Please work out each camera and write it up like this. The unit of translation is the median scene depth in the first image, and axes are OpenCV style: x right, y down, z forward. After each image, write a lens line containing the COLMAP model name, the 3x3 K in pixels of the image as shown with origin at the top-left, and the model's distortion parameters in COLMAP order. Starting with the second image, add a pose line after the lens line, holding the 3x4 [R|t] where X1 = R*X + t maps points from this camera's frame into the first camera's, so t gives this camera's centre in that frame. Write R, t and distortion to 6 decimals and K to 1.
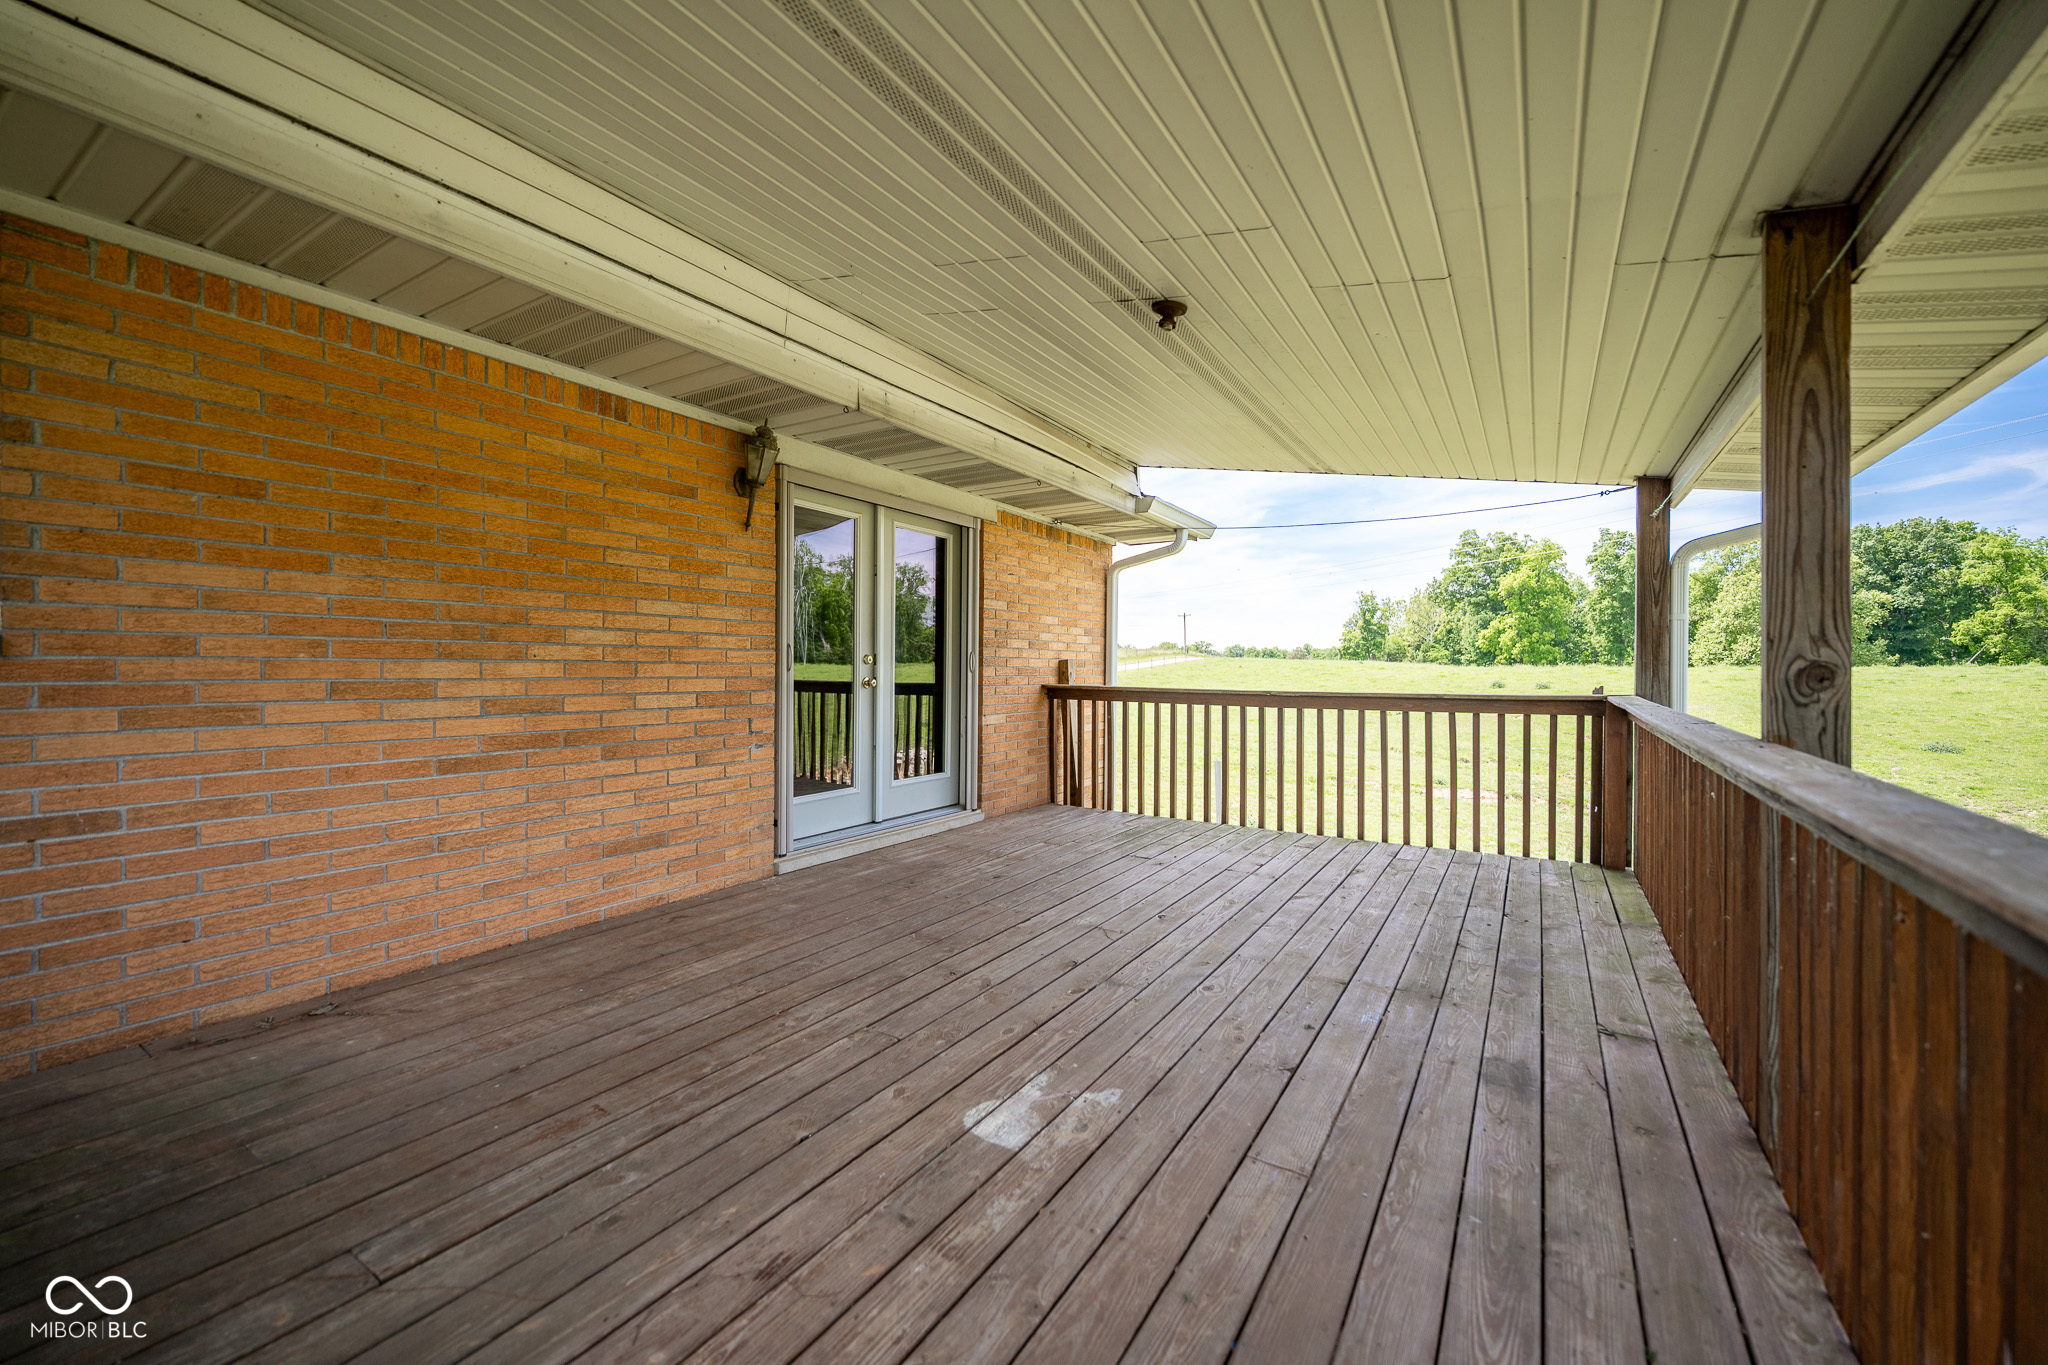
lens RADIAL K [[813.6, 0, 1031.9], [0, 813.6, 674.6], [0, 0, 1]] dist [0.000893, 0.000157]
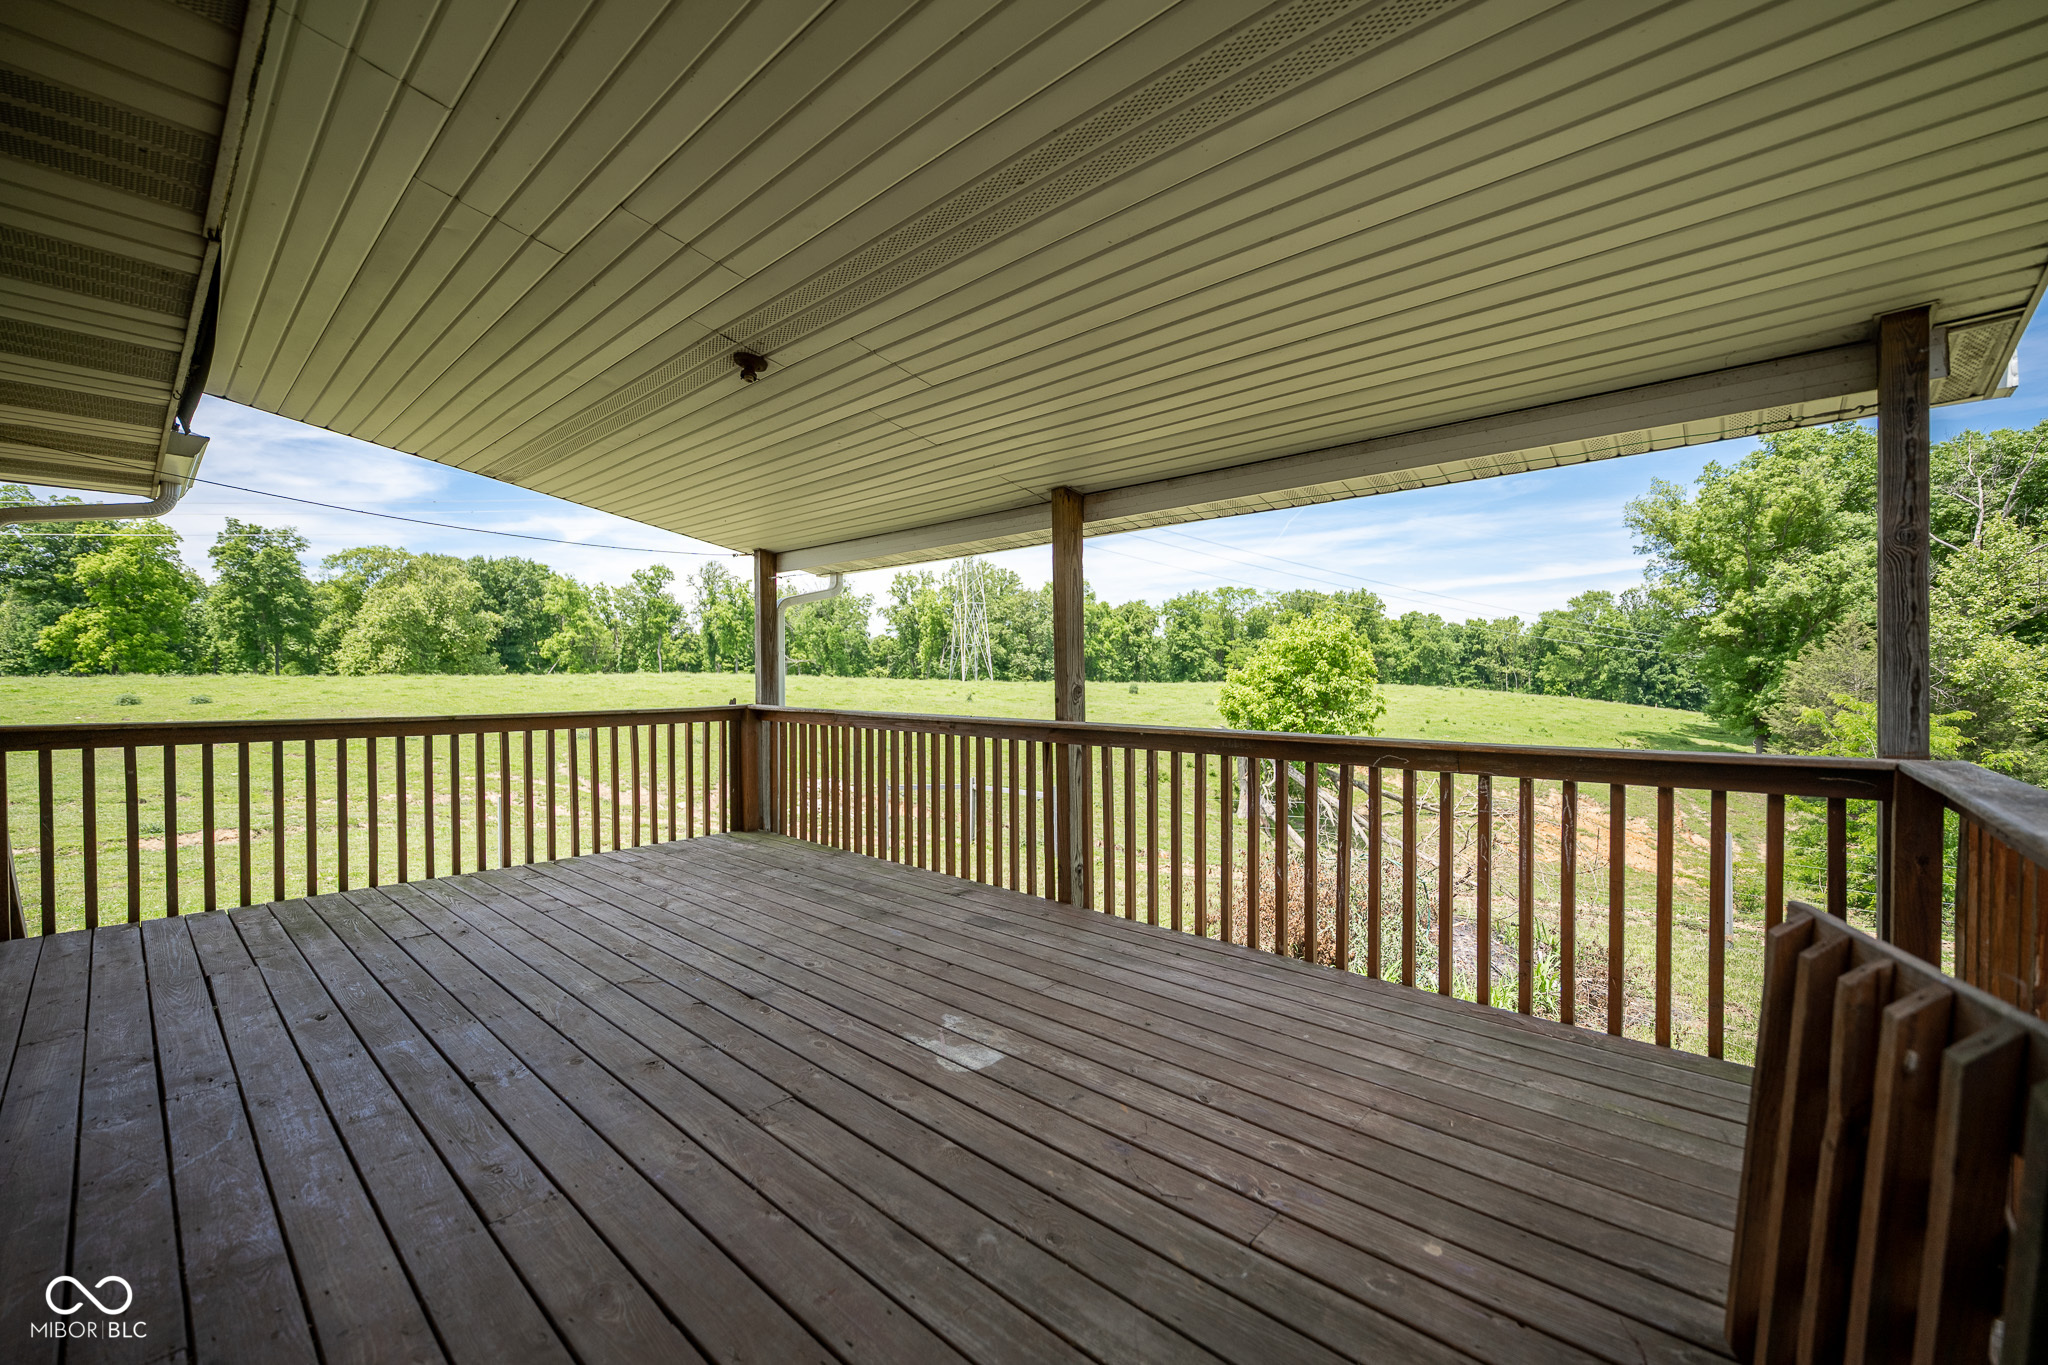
lens RADIAL K [[813.6, 0, 1027.5], [0, 813.6, 679.9], [0, 0, 1]] dist [0.000893, 0.000157]
pose [[0.168353, -0.009228, 0.985684, -0.705183], [0.012913, 0.999891, 0.007156, -0.024602], [-0.985642, 0.011523, 0.168454, 0.386809]]
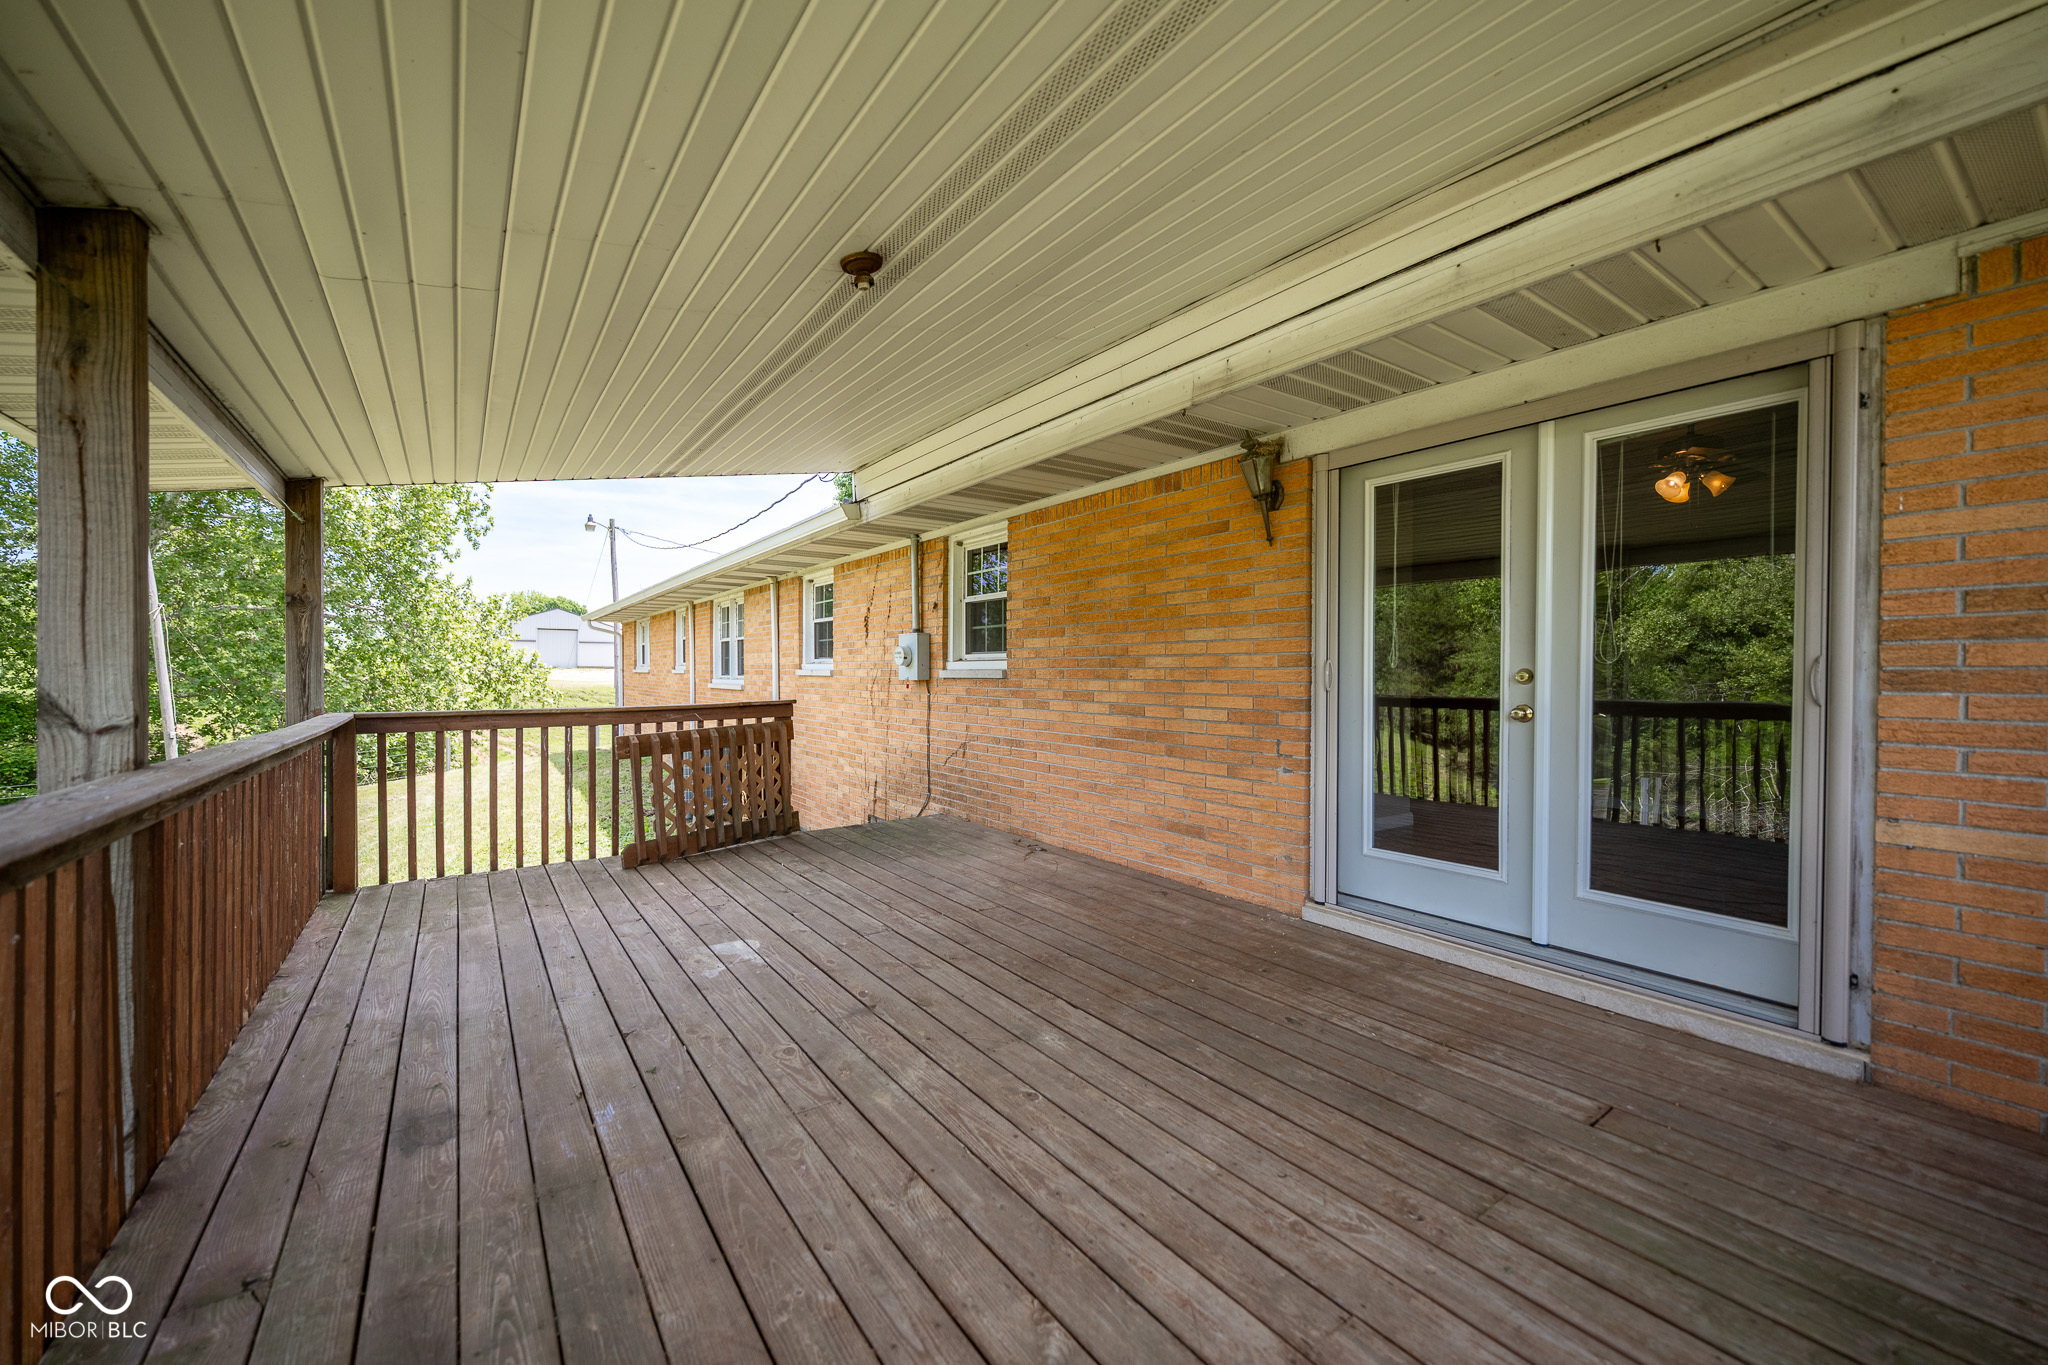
lens RADIAL K [[813.6, 0, 1024.6], [0, 813.6, 680.2], [0, 0, 1]] dist [0.000893, 0.000157]
pose [[-0.391397, 0.001868, -0.920220, 0.740899], [-0.011391, 0.999911, 0.006875, -0.021886], [0.920151, 0.013173, -0.391341, 1.255471]]
